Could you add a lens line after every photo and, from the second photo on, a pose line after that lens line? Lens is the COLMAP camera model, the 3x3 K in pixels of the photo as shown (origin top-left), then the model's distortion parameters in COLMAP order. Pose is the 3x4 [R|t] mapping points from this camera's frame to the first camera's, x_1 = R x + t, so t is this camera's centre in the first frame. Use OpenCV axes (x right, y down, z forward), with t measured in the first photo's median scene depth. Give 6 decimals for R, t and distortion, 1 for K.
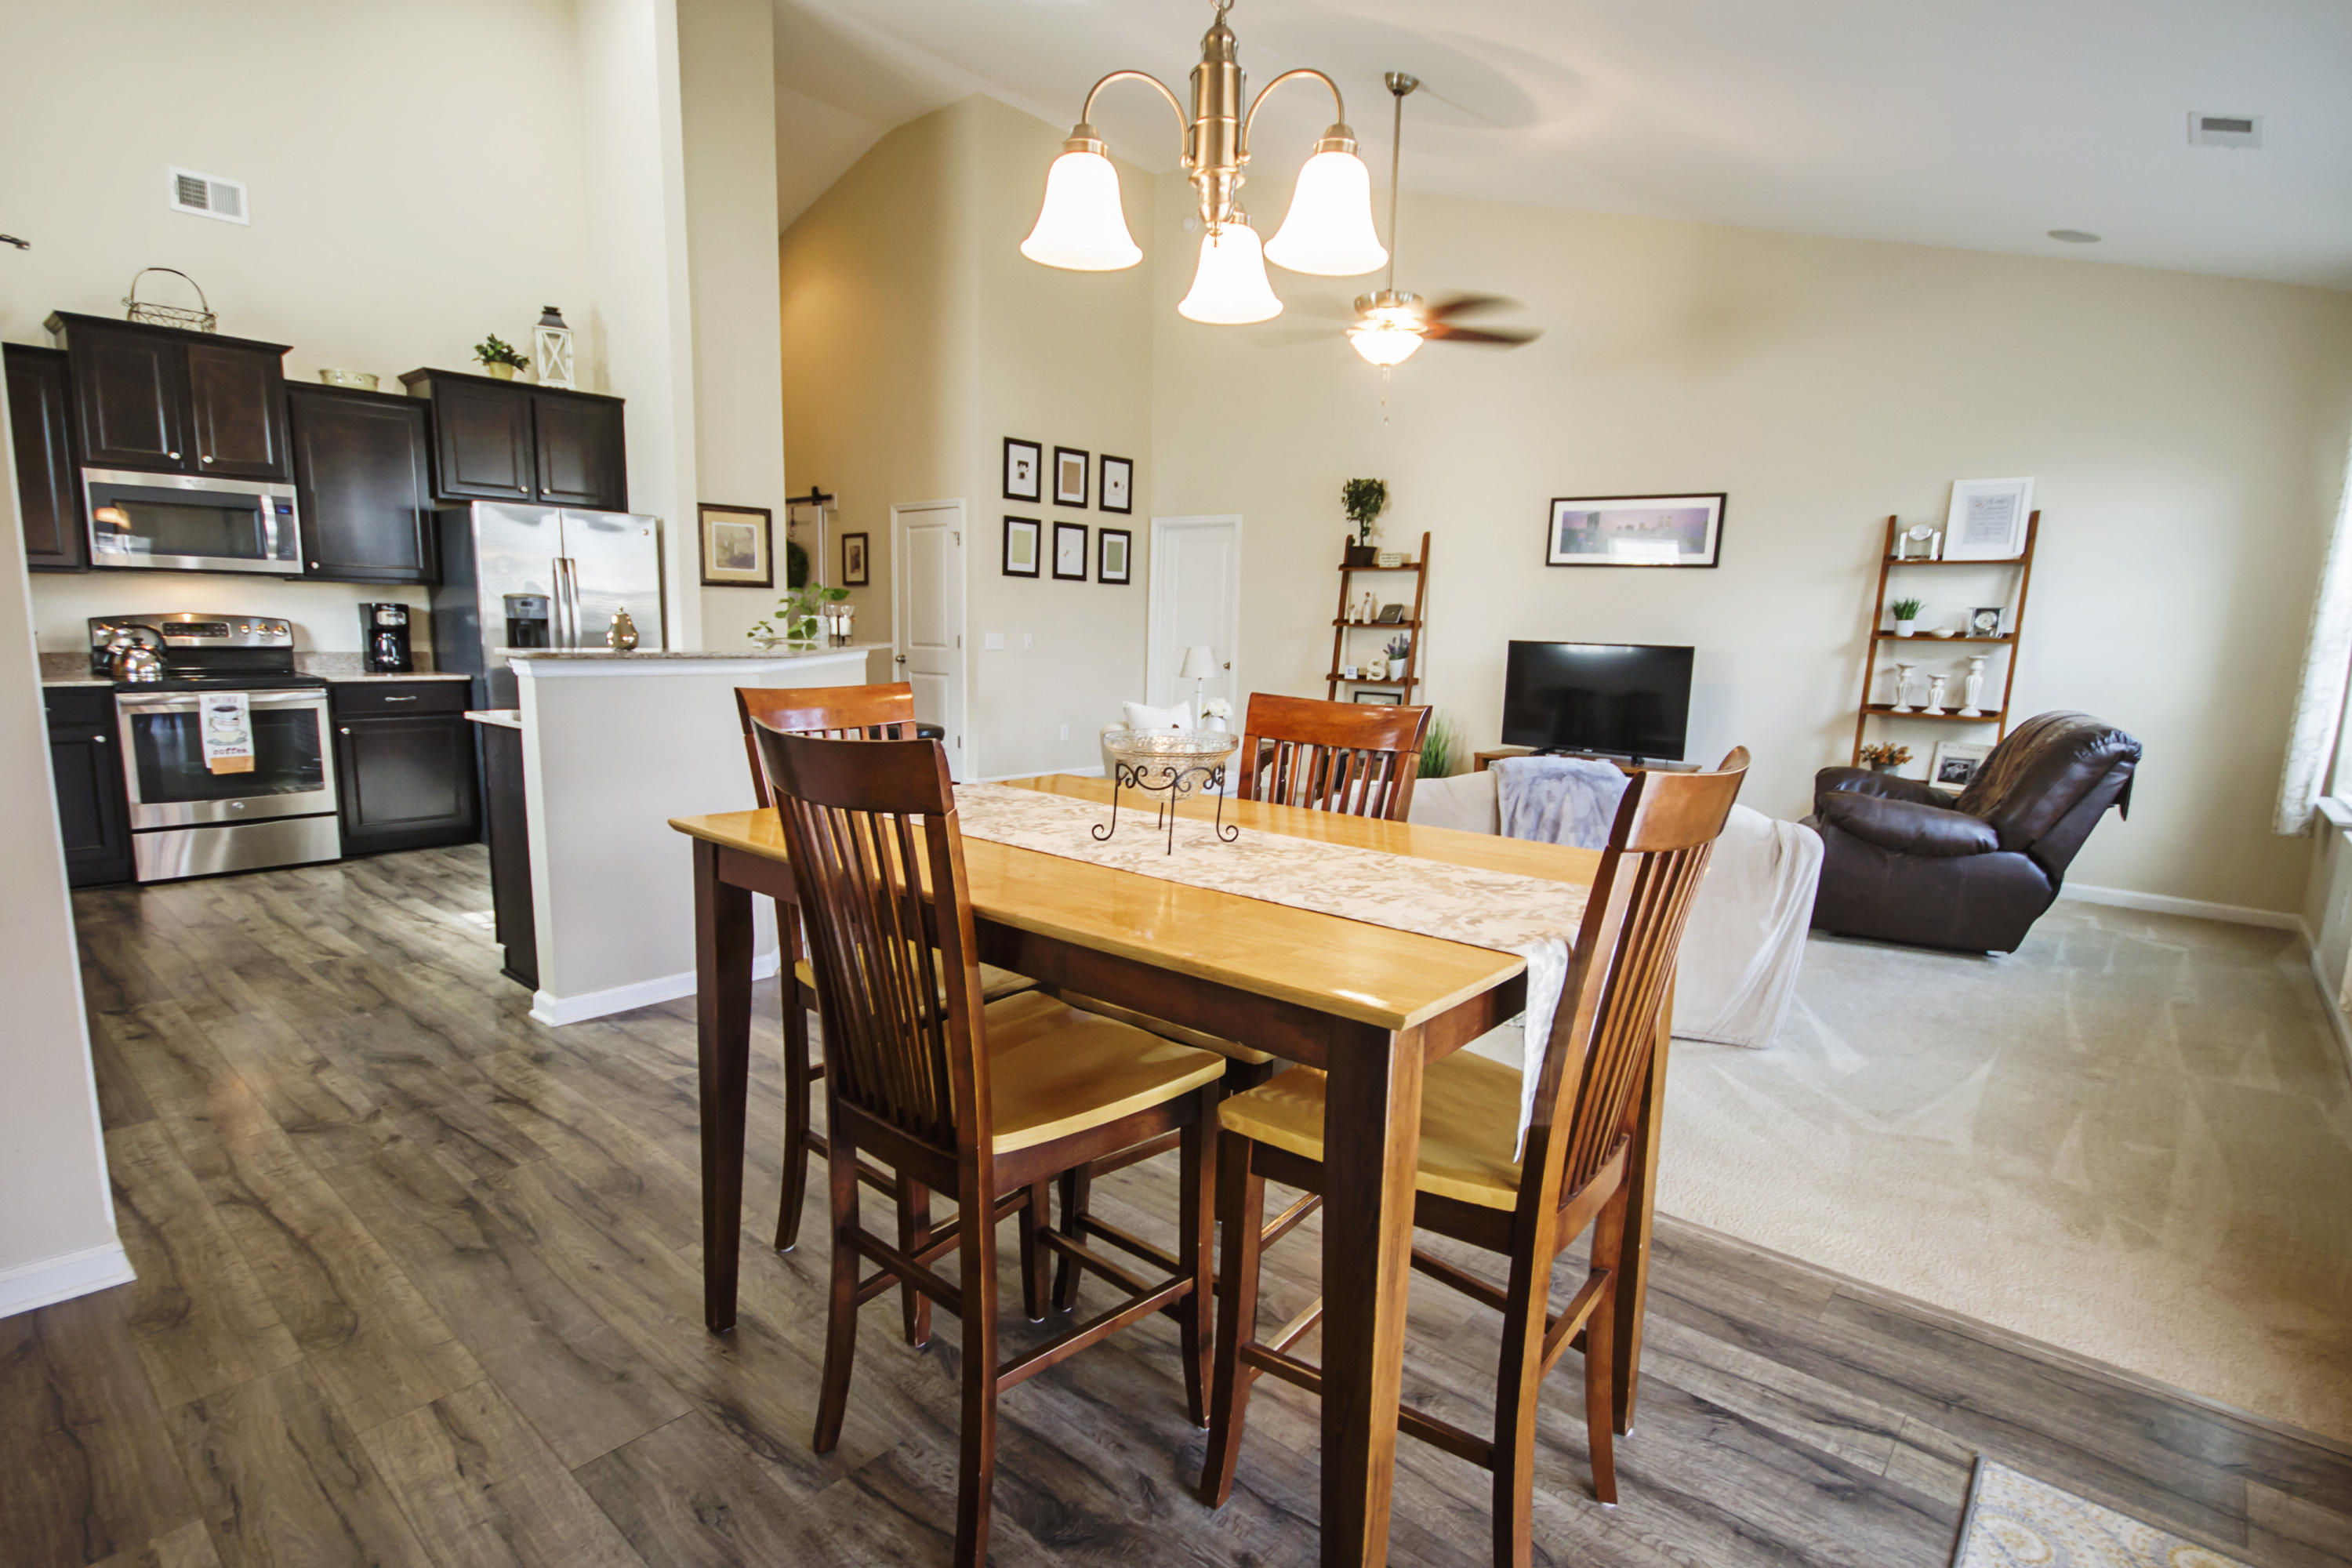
lens RADIAL K [[1151.8, 0, 1182.3], [0, 1151.8, 809.8], [0, 0, 1]] dist [-0.002420, -0.000815]
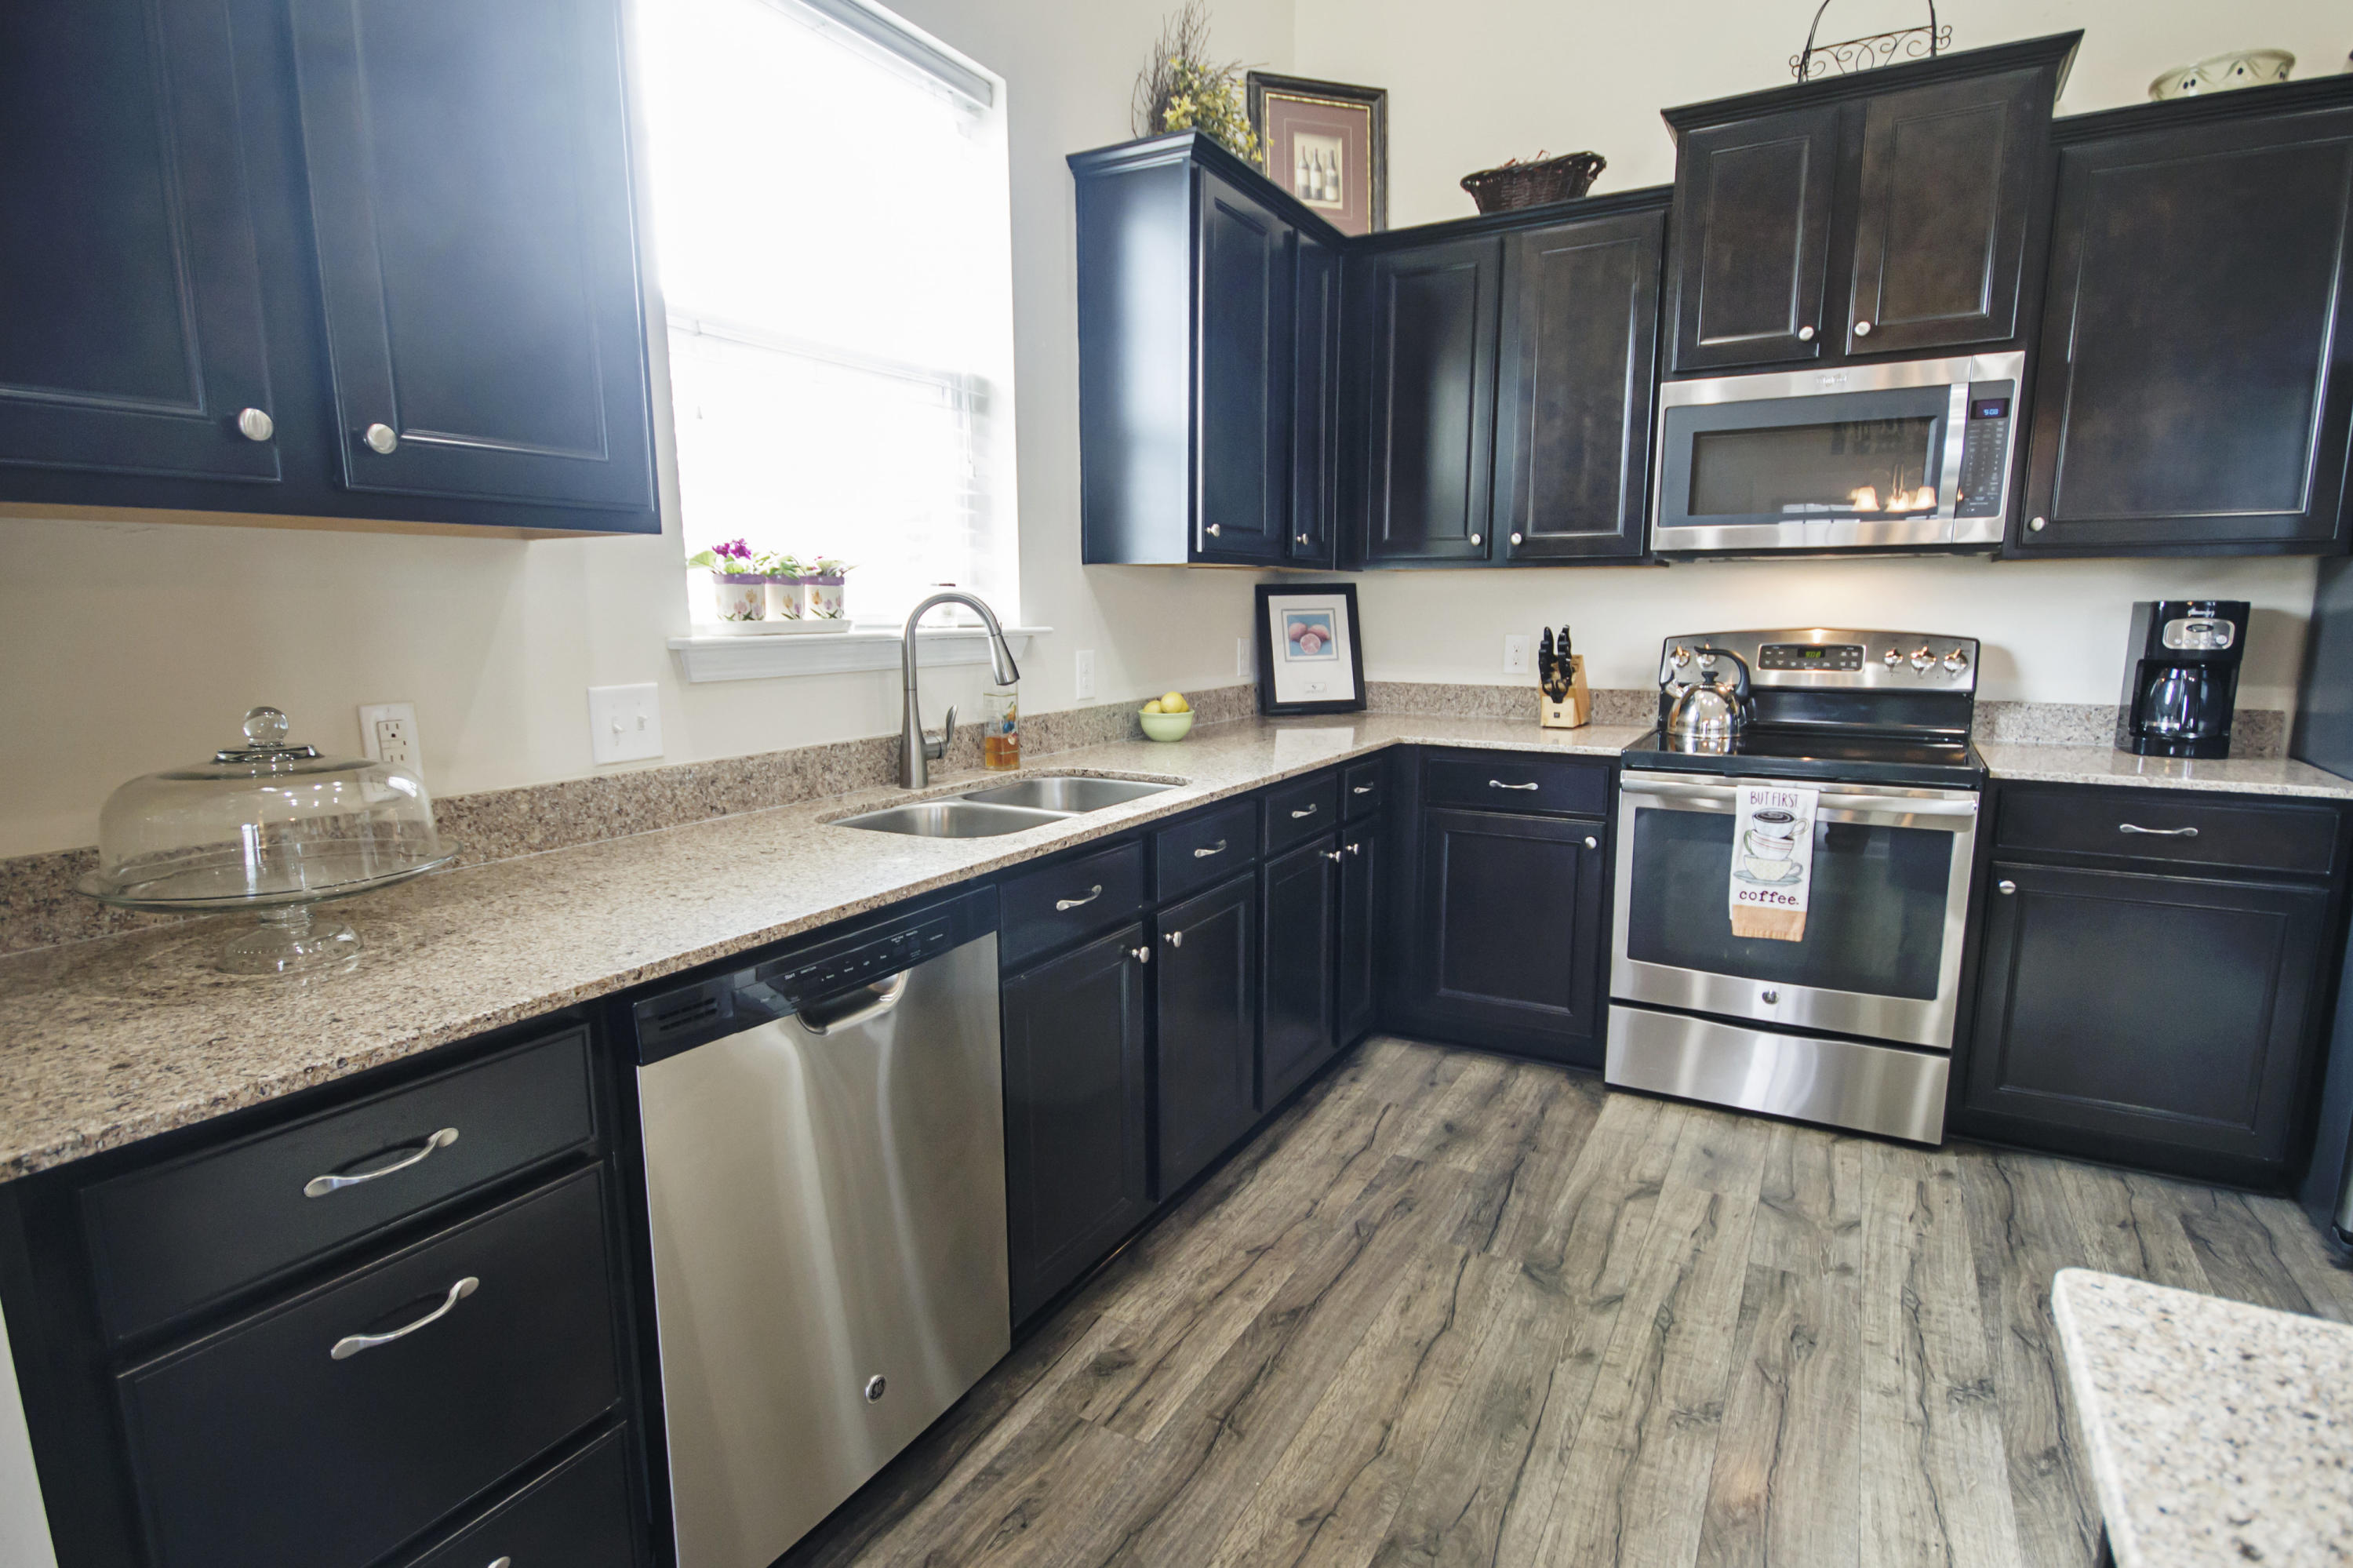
lens RADIAL K [[1179.0, 0, 1173.2], [0, 1179.0, 807.0], [0, 0, 1]] dist [-0.003399, 0.001862]
pose [[0.187684, 0.143833, -0.971641, -0.311354], [-0.147280, 0.982158, 0.116941, -0.095213], [0.971125, 0.121155, 0.205519, 0.527389]]
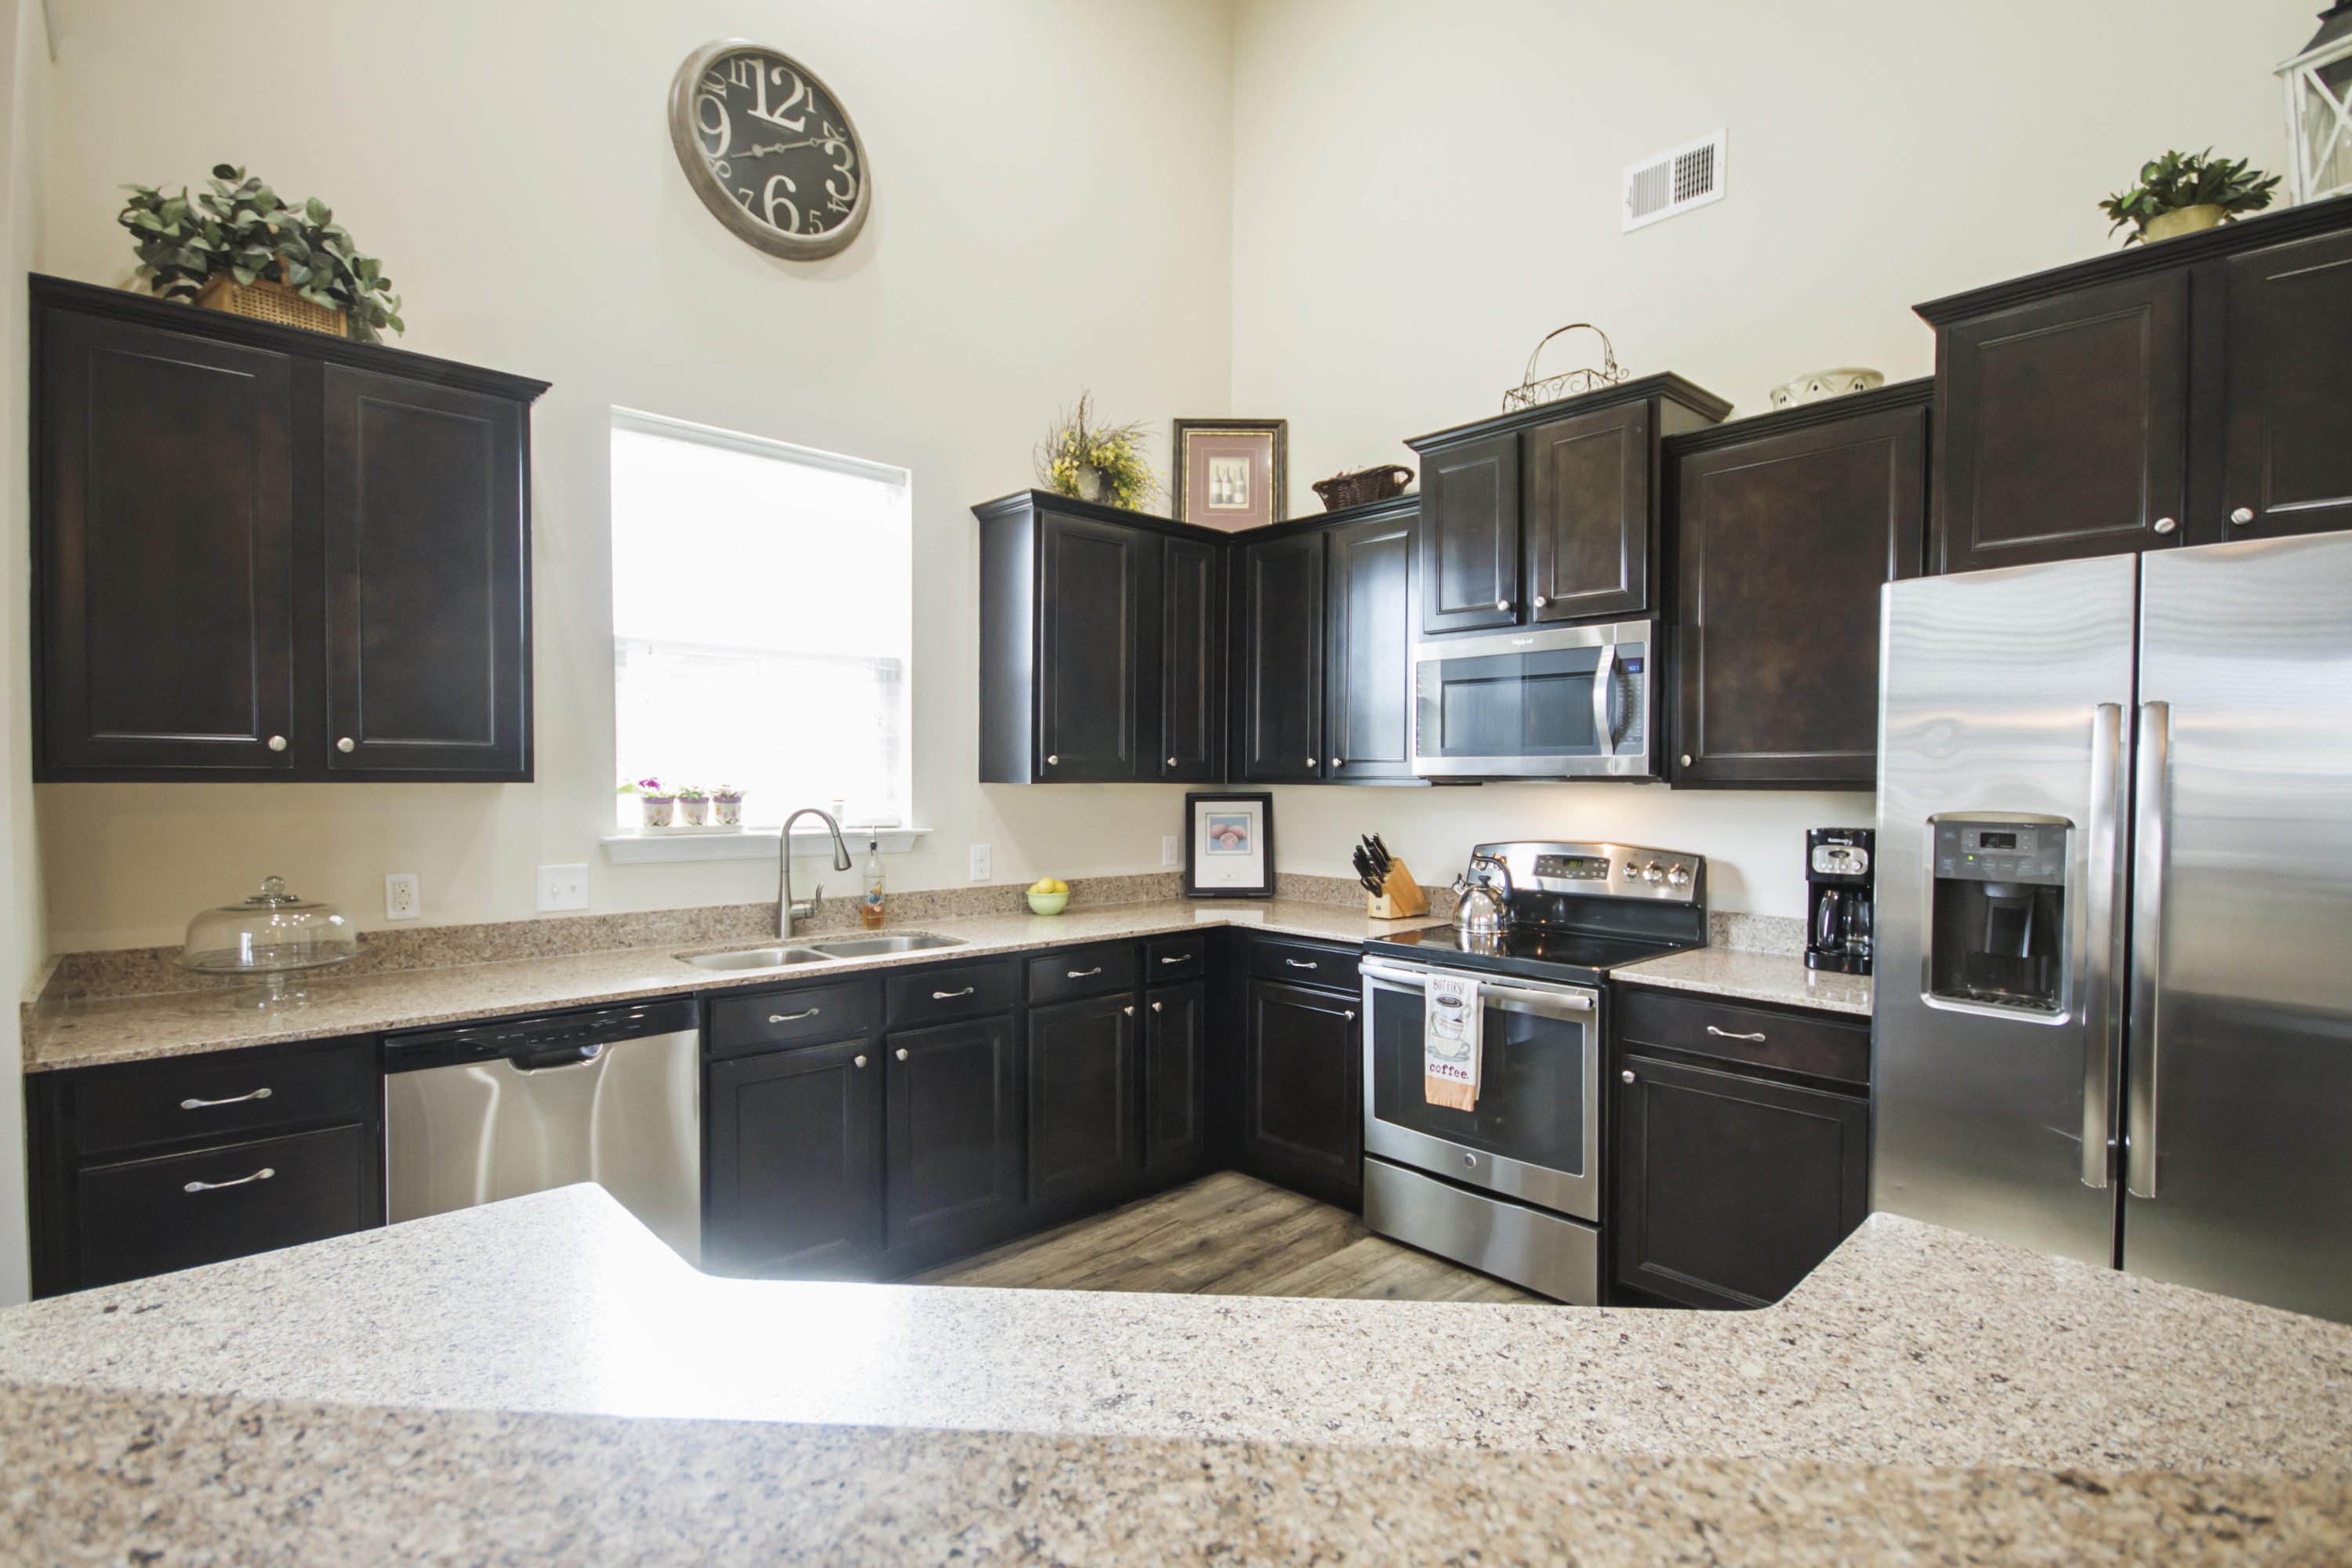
lens RADIAL K [[1103.9, 0, 1160.3], [0, 1103.9, 805.6], [0, 0, 1]] dist [-0.000811, -0.000344]
pose [[-0.111638, -0.000760, -0.993749, -0.194791], [-0.166164, 0.985935, 0.017913, -0.146394], [0.979758, 0.167125, -0.110195, 0.749828]]
